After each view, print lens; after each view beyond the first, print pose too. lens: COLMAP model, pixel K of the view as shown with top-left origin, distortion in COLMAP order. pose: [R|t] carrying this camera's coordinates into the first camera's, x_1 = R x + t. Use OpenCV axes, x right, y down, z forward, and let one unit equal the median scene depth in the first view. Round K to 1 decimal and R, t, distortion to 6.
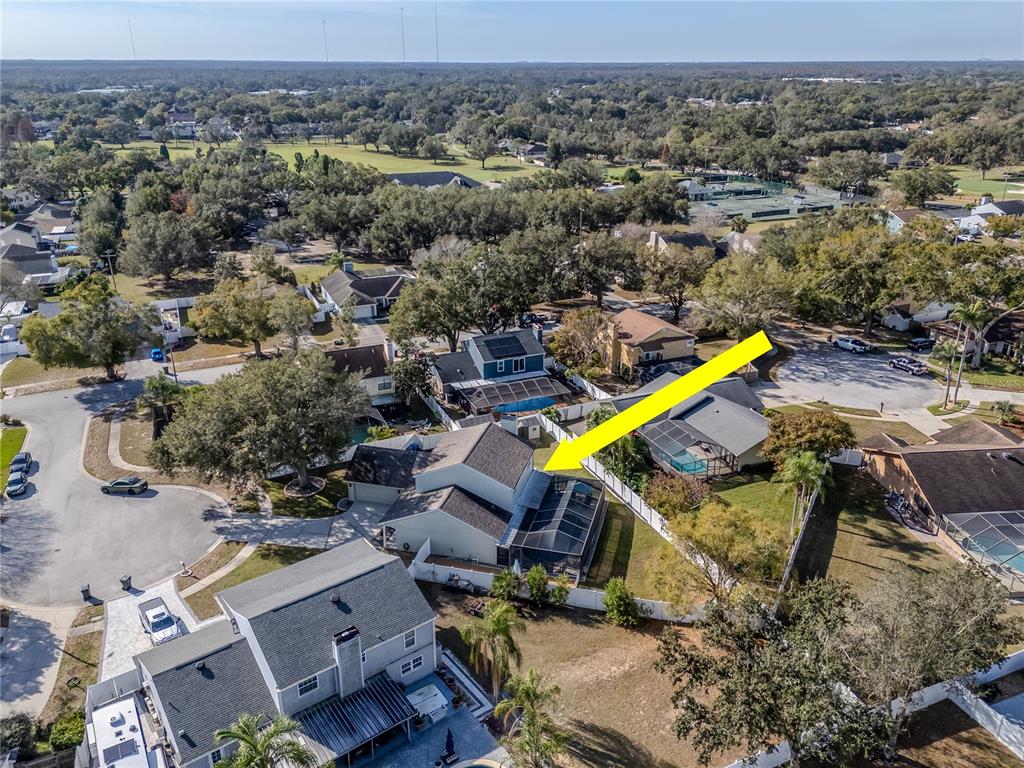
lens RADIAL K [[764.5, 0, 512.0], [0, 764.5, 384.0], [0, 0, 1]] dist [0.070049, -0.066020]
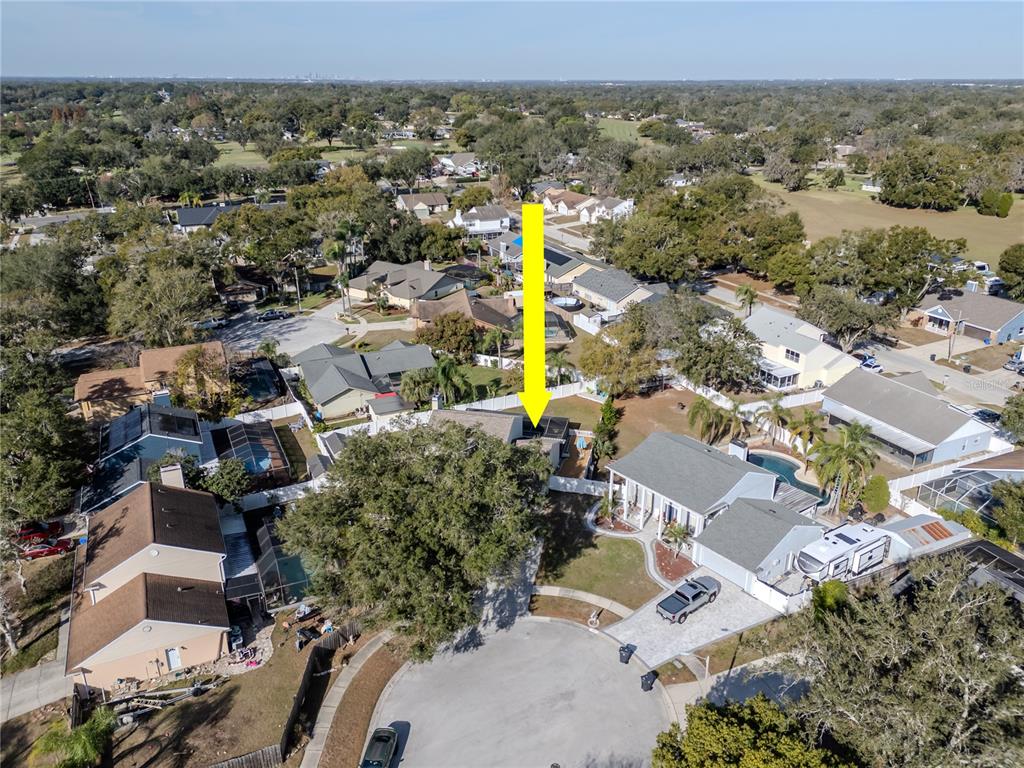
lens RADIAL K [[764.5, 0, 512.0], [0, 764.5, 384.0], [0, 0, 1]] dist [0.070049, -0.066020]
pose [[-0.037883, -0.365529, 0.930029, -1.032183], [0.380184, 0.855435, 0.351697, -0.318768], [-0.924135, 0.366905, 0.106562, 0.781227]]
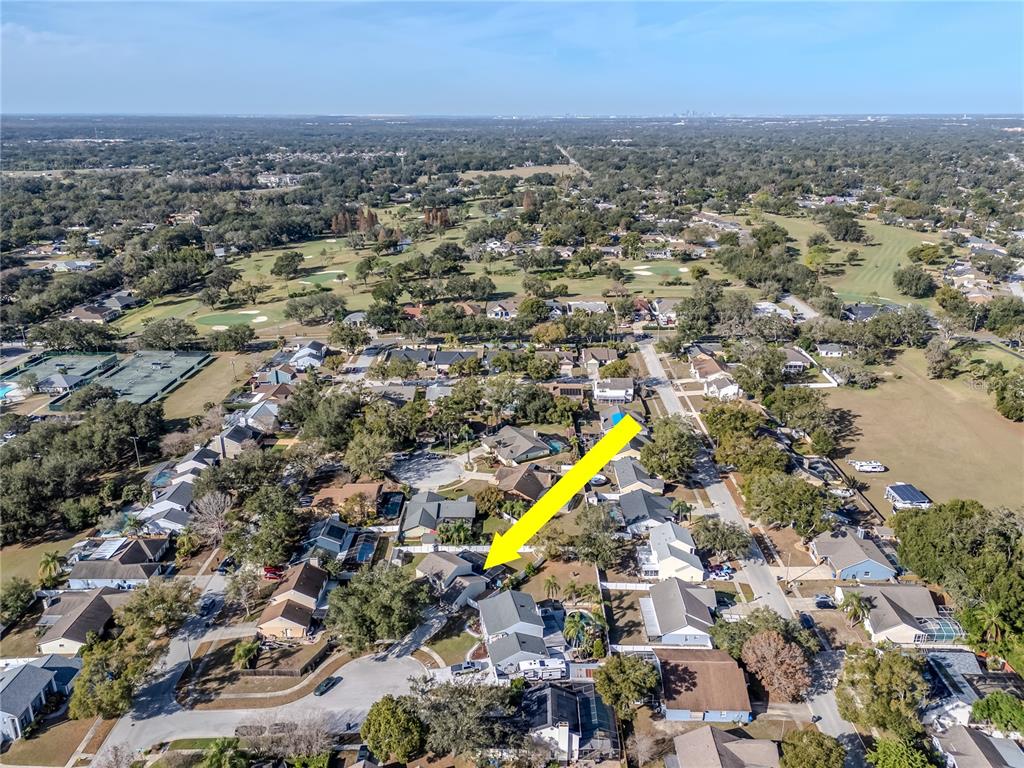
lens RADIAL K [[764.5, 0, 512.0], [0, 764.5, 384.0], [0, 0, 1]] dist [0.070049, -0.066020]
pose [[0.405103, -0.306653, 0.861311, -1.802834], [0.345697, 0.923509, 0.166205, -0.731265], [-0.846396, 0.230422, 0.480125, -0.451993]]
